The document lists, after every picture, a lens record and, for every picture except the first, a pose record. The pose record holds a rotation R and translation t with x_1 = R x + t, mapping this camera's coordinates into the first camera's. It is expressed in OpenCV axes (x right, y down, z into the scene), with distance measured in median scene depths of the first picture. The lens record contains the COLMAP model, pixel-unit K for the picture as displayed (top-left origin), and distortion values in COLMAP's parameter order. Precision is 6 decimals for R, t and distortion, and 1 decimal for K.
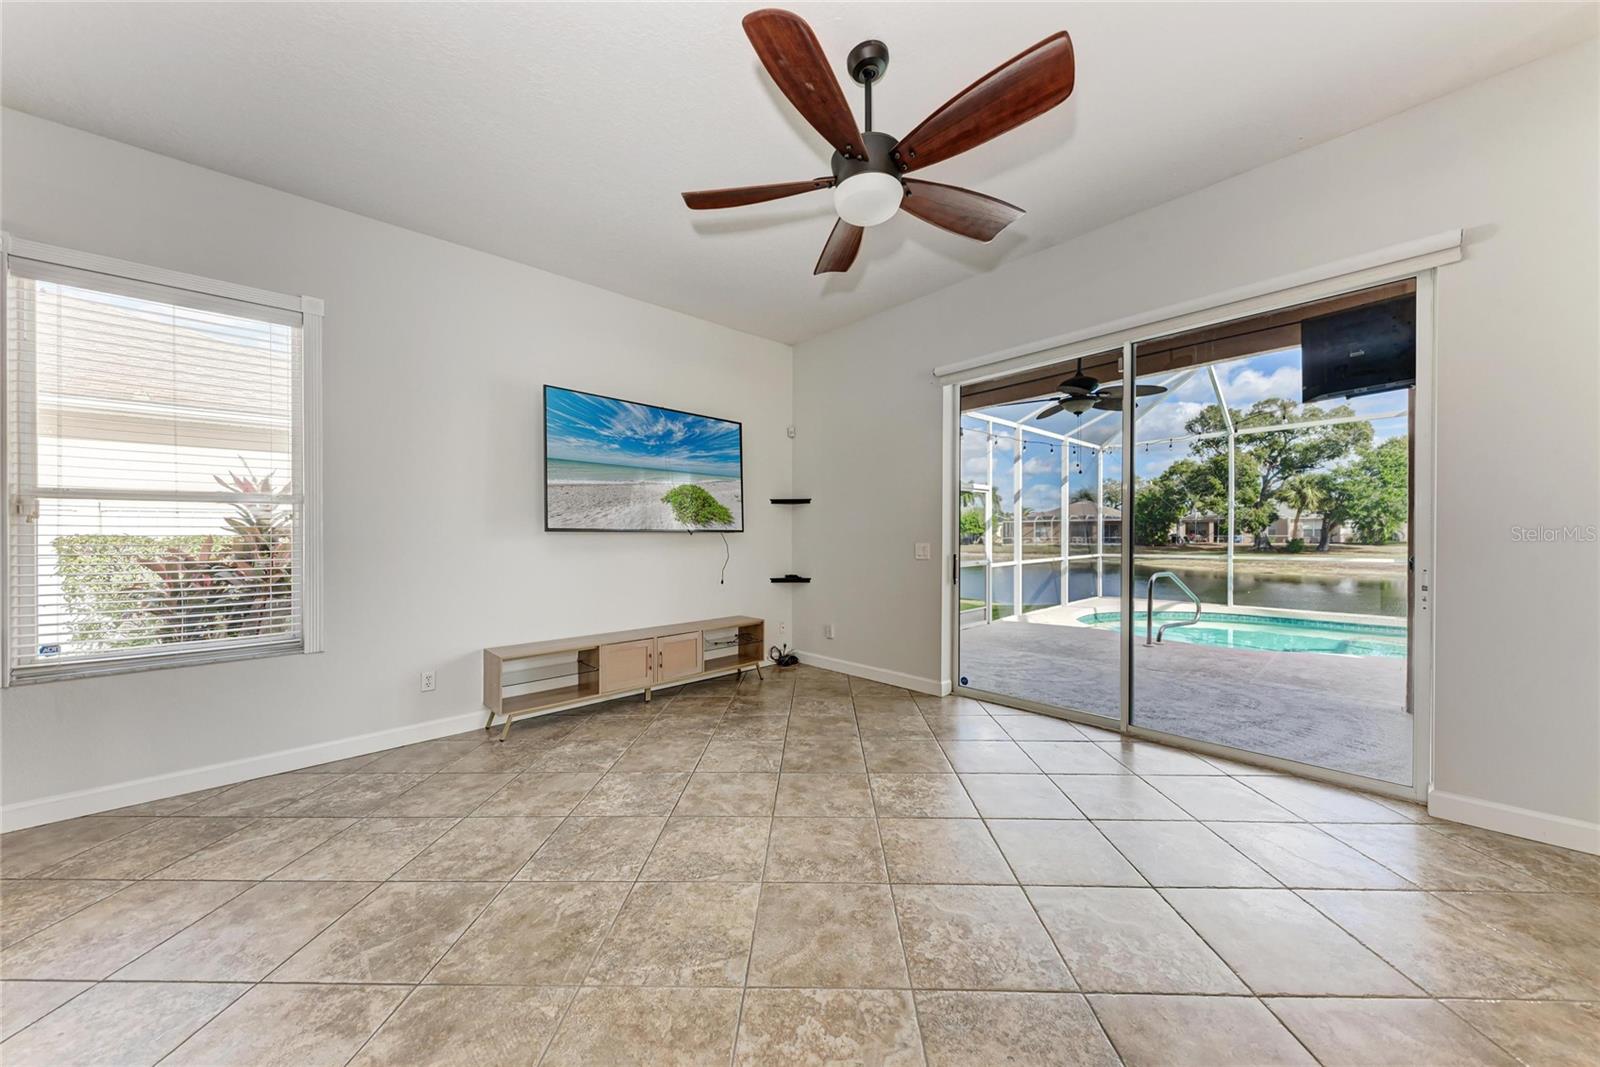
lens RADIAL K [[550.0, 0, 809.0], [0, 550.0, 534.6], [0, 0, 1]] dist [0.009721, -0.001358]
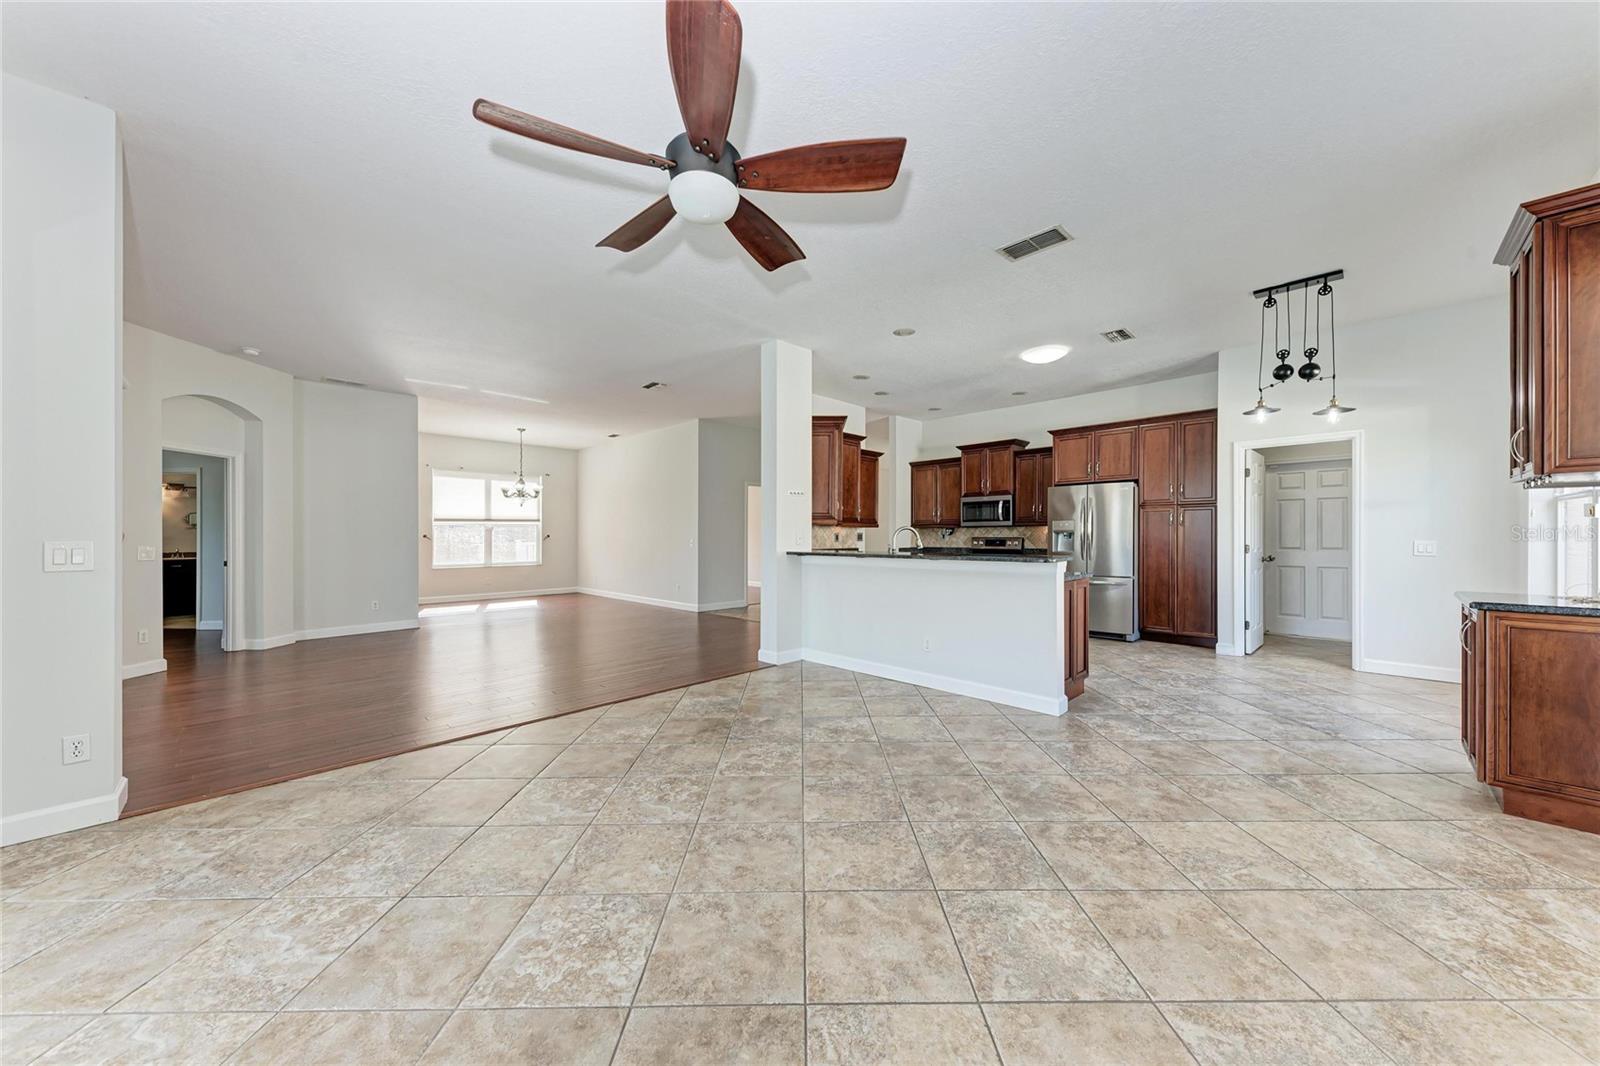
lens RADIAL K [[550.0, 0, 808.2], [0, 550.0, 534.3], [0, 0, 1]] dist [0.009721, -0.001358]
pose [[-0.999380, 0.013417, -0.032550, -0.030456], [0.013536, 0.999903, -0.003428, 0.003673], [0.032501, -0.003866, -0.999464, 1.030838]]
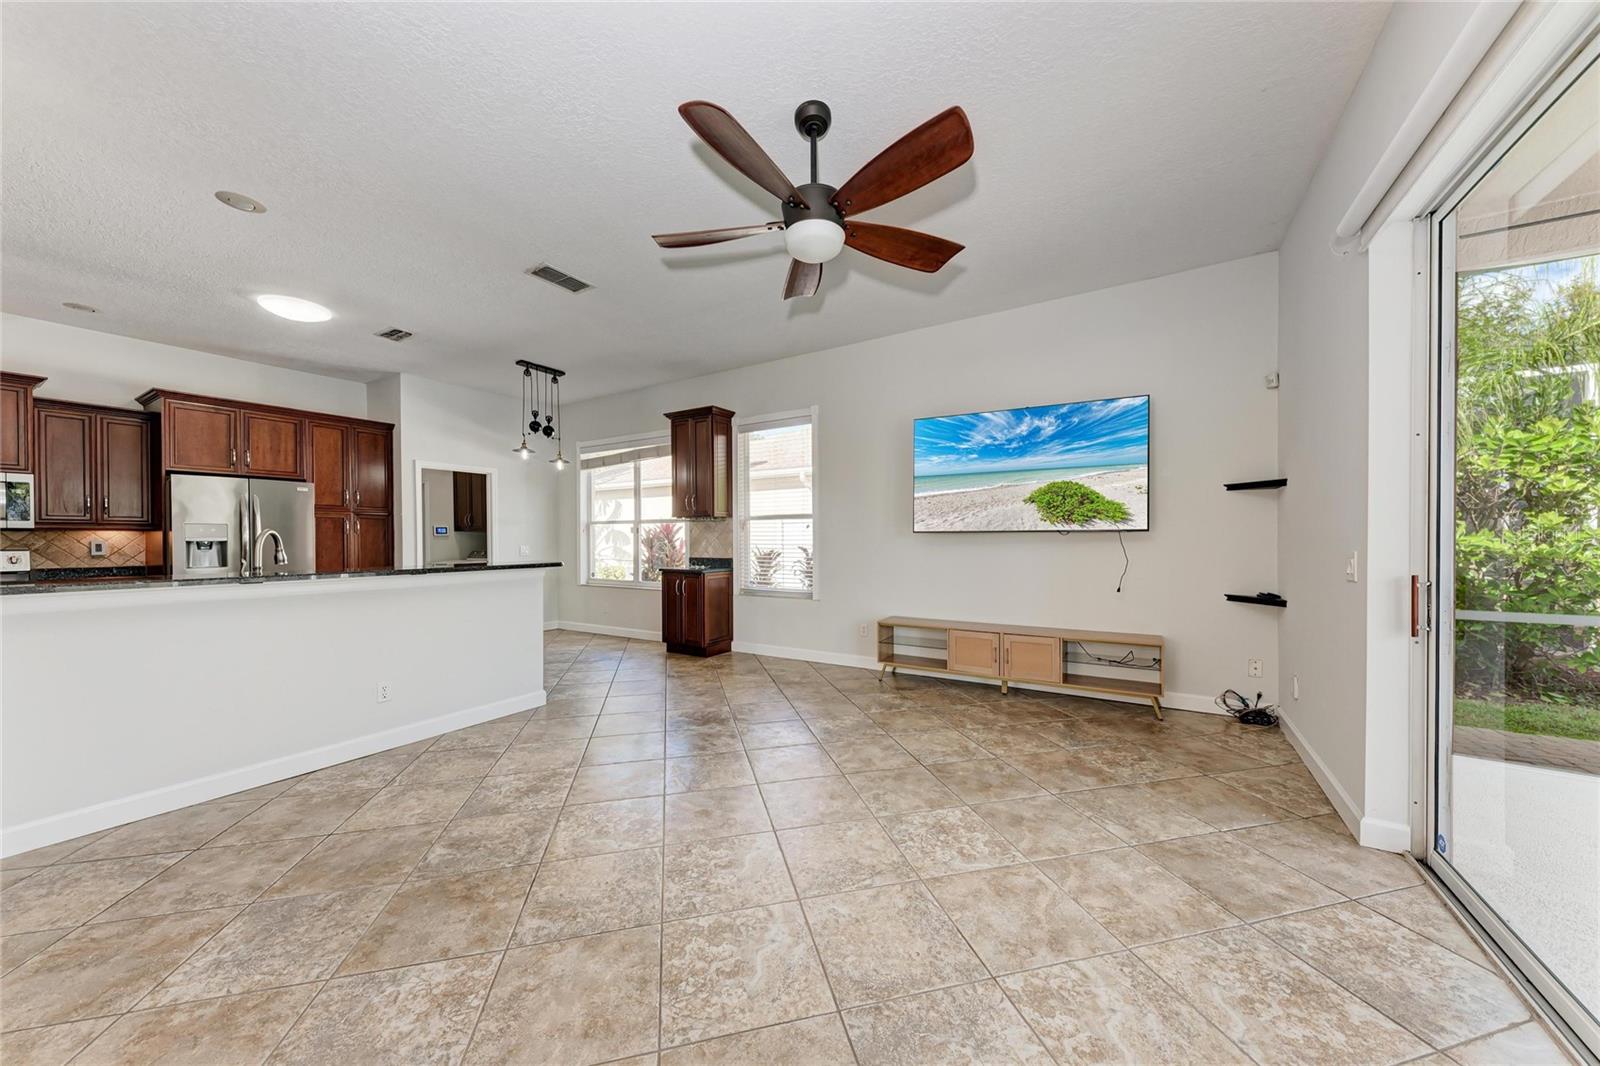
lens RADIAL K [[550.0, 0, 801.0], [0, 550.0, 547.7], [0, 0, 1]] dist [0.009721, -0.001358]
pose [[0.258500, 0.022001, -0.965761, 0.604296], [0.005799, 0.999687, 0.024326, -0.003659], [0.965994, -0.011888, 0.258291, 0.351765]]
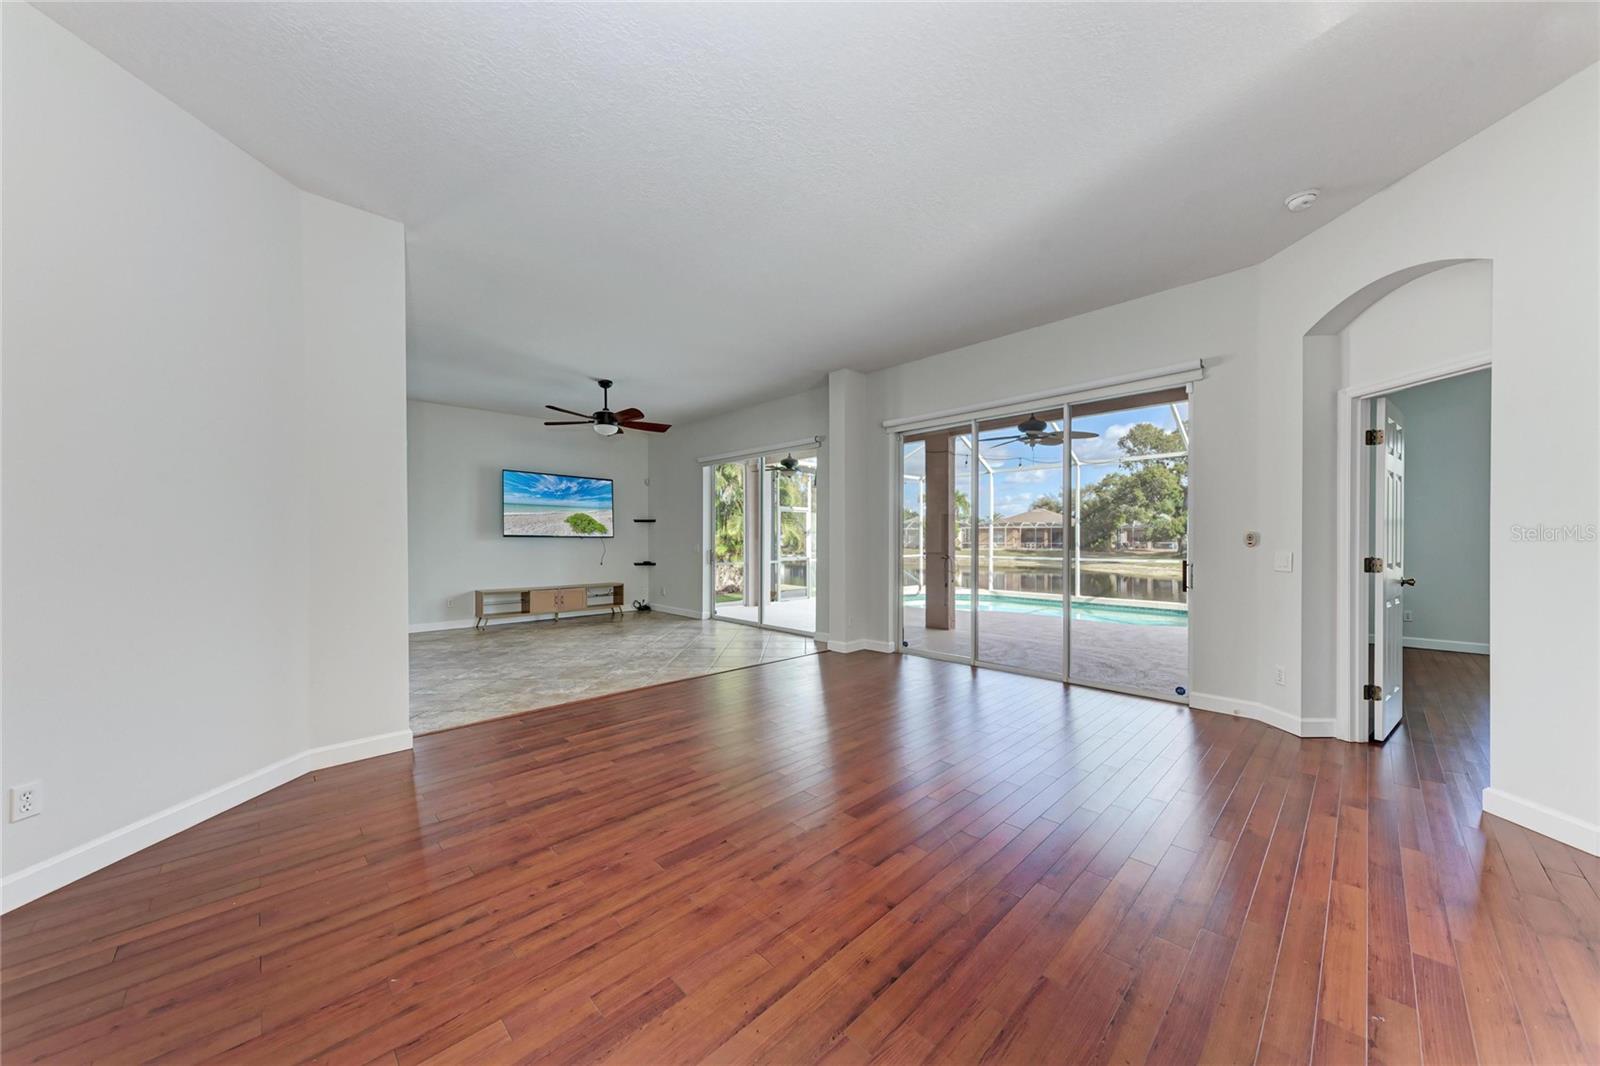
lens RADIAL K [[550.0, 0, 818.5], [0, 550.0, 550.7], [0, 0, 1]] dist [0.009721, -0.001358]
pose [[0.999223, 0.010090, 0.038090, 0.592600], [-0.011036, 0.999633, 0.024722, -0.016113], [-0.037827, -0.025124, 0.998968, -1.063564]]
